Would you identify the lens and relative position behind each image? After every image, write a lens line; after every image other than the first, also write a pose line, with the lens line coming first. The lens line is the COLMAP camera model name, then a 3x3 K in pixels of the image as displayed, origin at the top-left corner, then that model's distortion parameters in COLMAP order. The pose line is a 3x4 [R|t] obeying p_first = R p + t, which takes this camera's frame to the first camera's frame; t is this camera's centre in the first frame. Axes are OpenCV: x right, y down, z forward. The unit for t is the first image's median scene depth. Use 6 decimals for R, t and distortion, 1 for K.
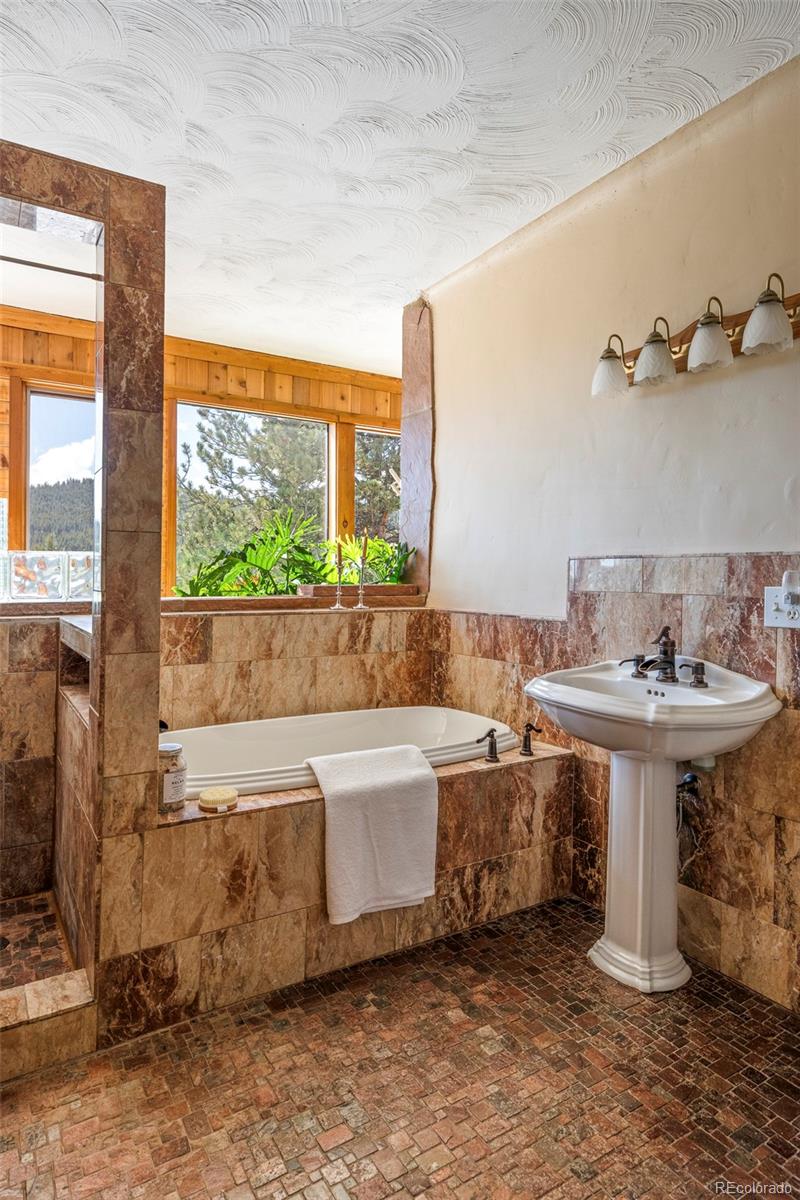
lens RADIAL K [[695.9, 0, 400.2], [0, 695.9, 596.8], [0, 0, 1]] dist [0.002108, -0.001720]
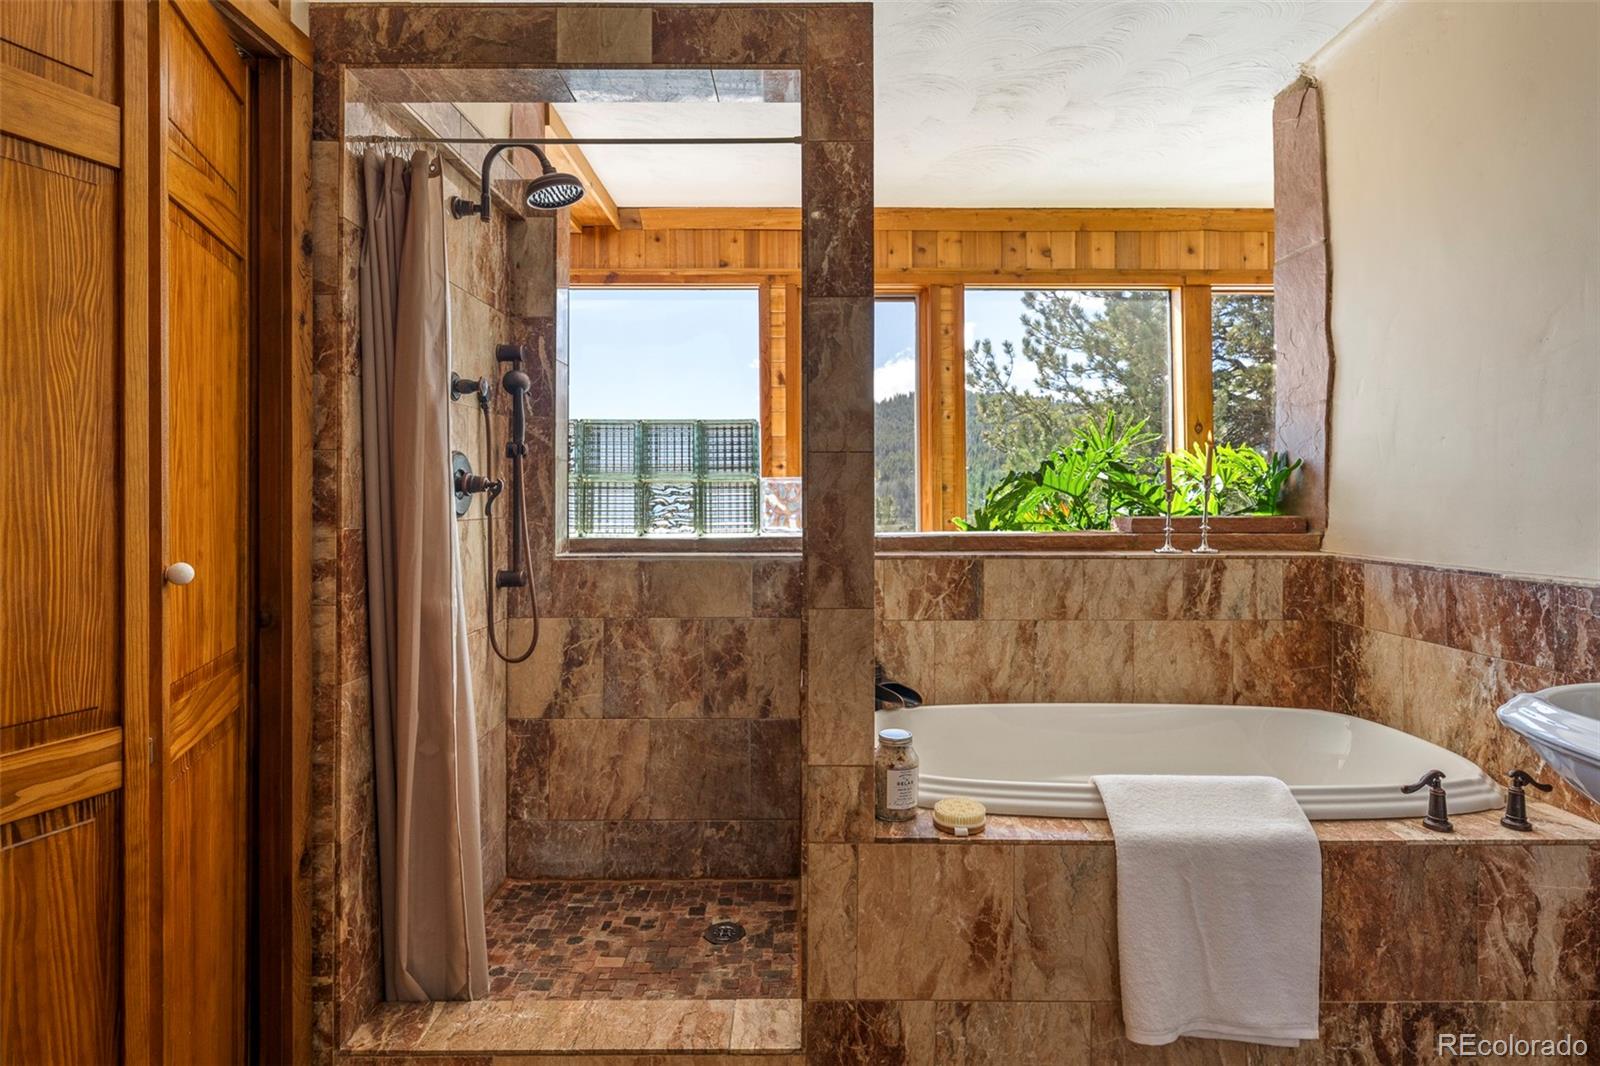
lens RADIAL K [[859.7, 0, 798.4], [0, 859.7, 492.2], [0, 0, 1]] dist [0.005752, -0.002054]
pose [[0.855650, -0.012218, -0.517410, 0.052477], [-0.008582, 0.999249, -0.037787, -0.008689], [0.517483, 0.036773, 0.854903, 0.111853]]
